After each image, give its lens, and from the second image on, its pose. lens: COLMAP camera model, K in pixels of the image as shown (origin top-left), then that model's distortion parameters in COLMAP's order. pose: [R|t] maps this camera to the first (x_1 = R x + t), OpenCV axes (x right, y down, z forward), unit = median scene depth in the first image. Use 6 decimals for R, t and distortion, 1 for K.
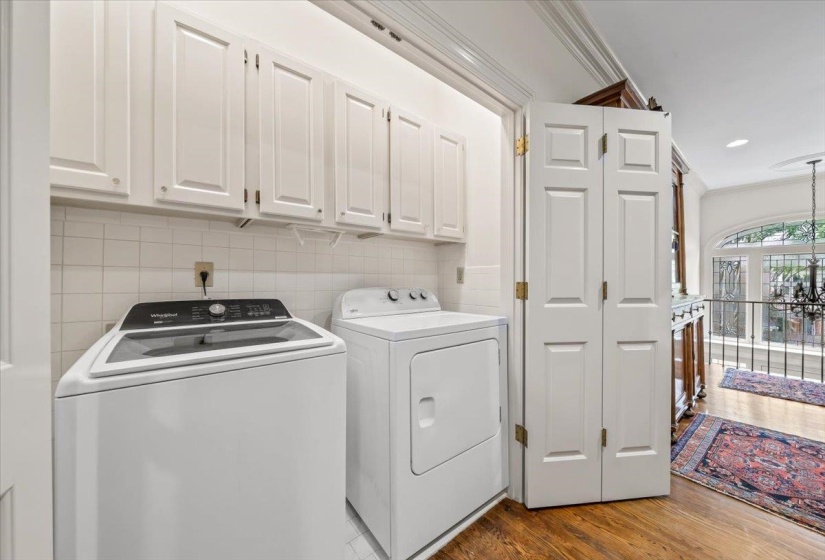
lens RADIAL K [[288.5, 0, 411.3], [0, 288.5, 277.9], [0, 0, 1]] dist [-0.001735, -0.000233]
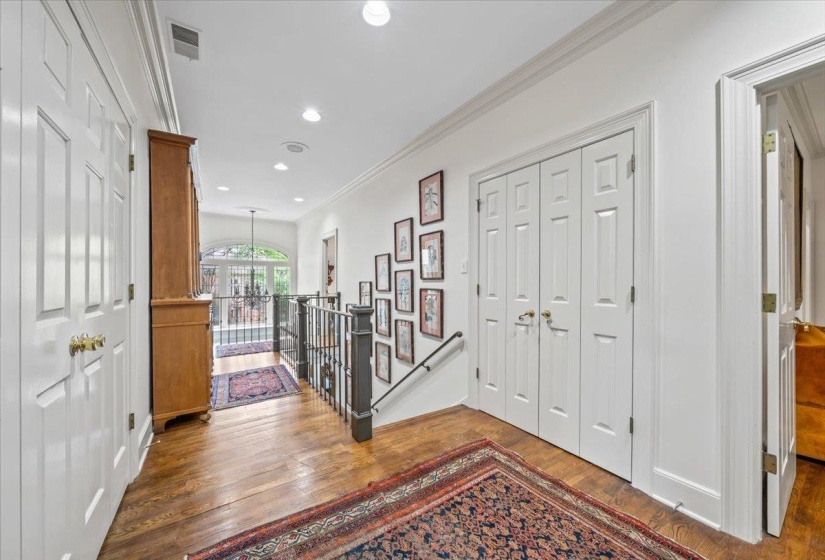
lens RADIAL K [[296.9, 0, 408.6], [0, 296.9, 284.5], [0, 0, 1]] dist [-0.001220, -0.000232]
pose [[0.095540, -0.014050, 0.995326, -0.476865], [-0.003008, 0.999892, 0.014403, -0.013293], [-0.995421, -0.004370, 0.095487, -0.134638]]
